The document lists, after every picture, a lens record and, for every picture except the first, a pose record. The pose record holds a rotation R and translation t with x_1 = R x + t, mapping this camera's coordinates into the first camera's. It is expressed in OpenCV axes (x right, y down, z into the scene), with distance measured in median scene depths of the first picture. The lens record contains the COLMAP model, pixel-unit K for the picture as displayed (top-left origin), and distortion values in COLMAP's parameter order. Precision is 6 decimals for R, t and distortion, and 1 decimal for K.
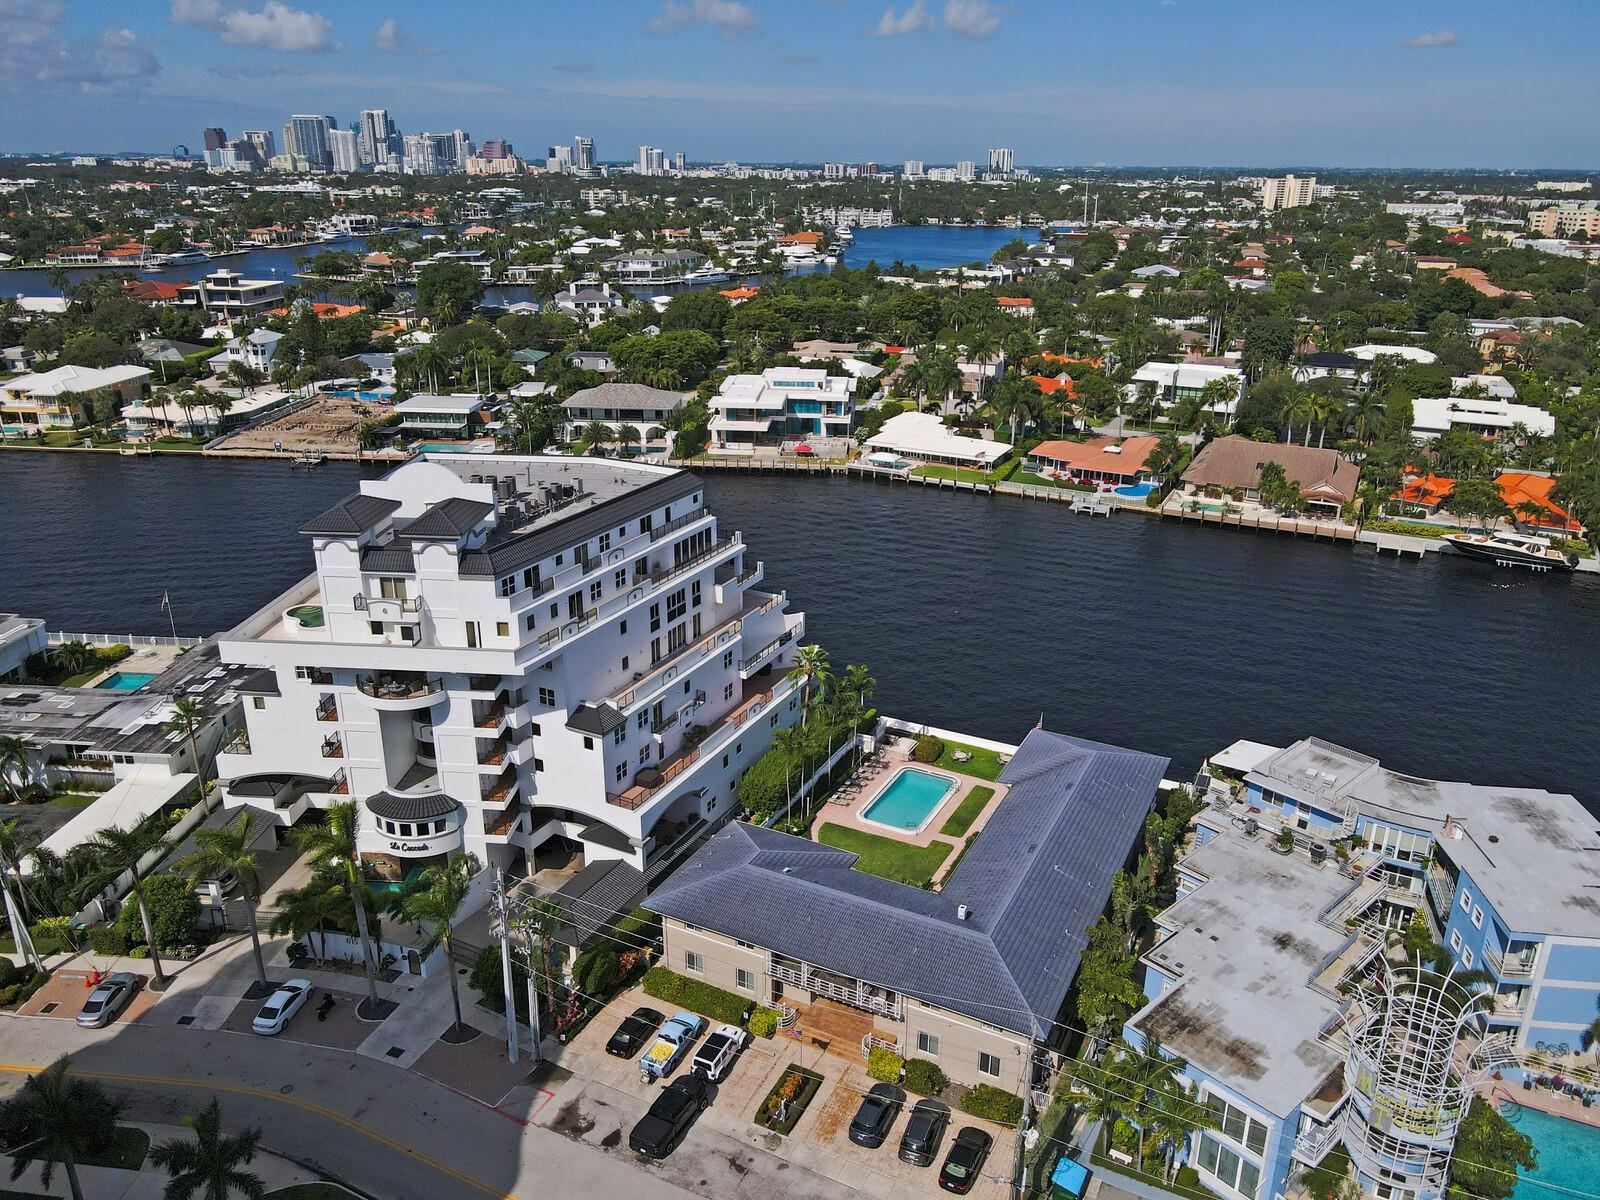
lens RADIAL K [[1174.9, 0, 802.2], [0, 1174.9, 602.1], [0, 0, 1]] dist [0.002508, 0.035473]
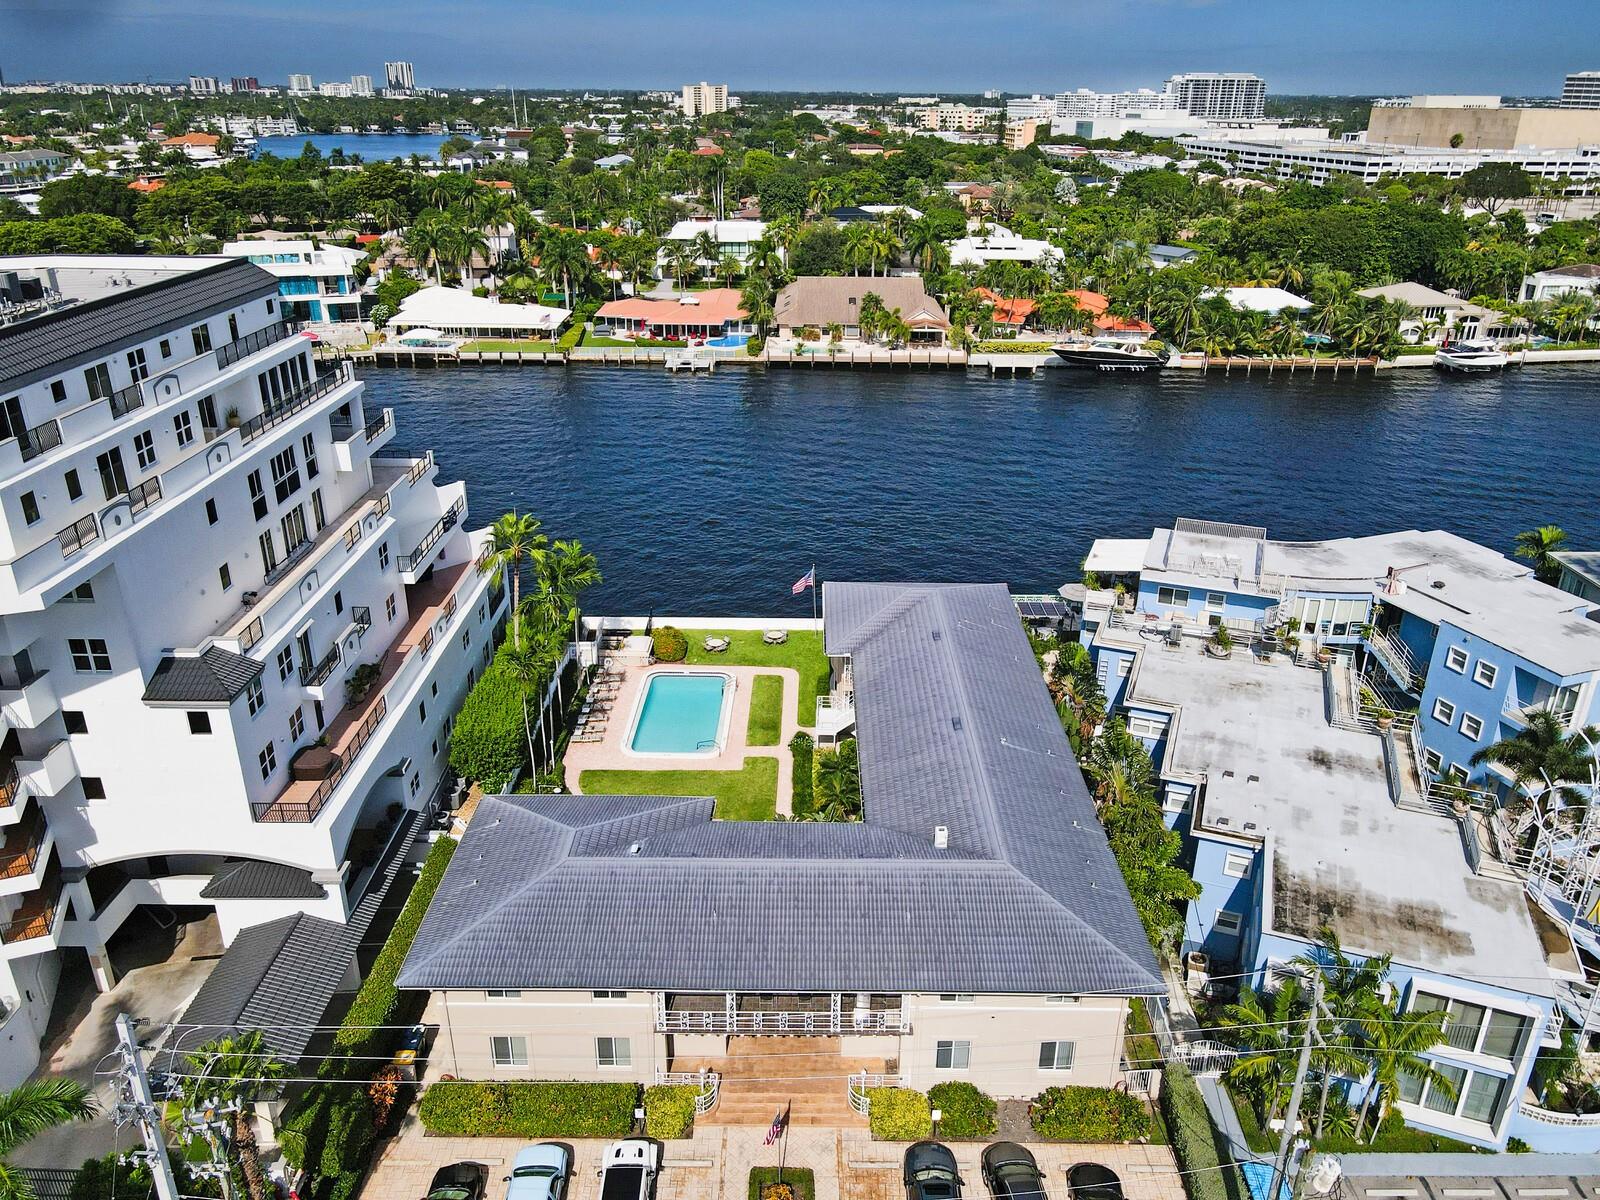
lens RADIAL K [[1174.9, 0, 803.9], [0, 1174.9, 594.7], [0, 0, 1]] dist [0.013507, 0.007269]
pose [[0.893451, -0.178553, 0.412146, -0.123343], [0.157831, 0.983879, 0.084098, 0.051189], [-0.420517, -0.010089, 0.907228, 0.333495]]
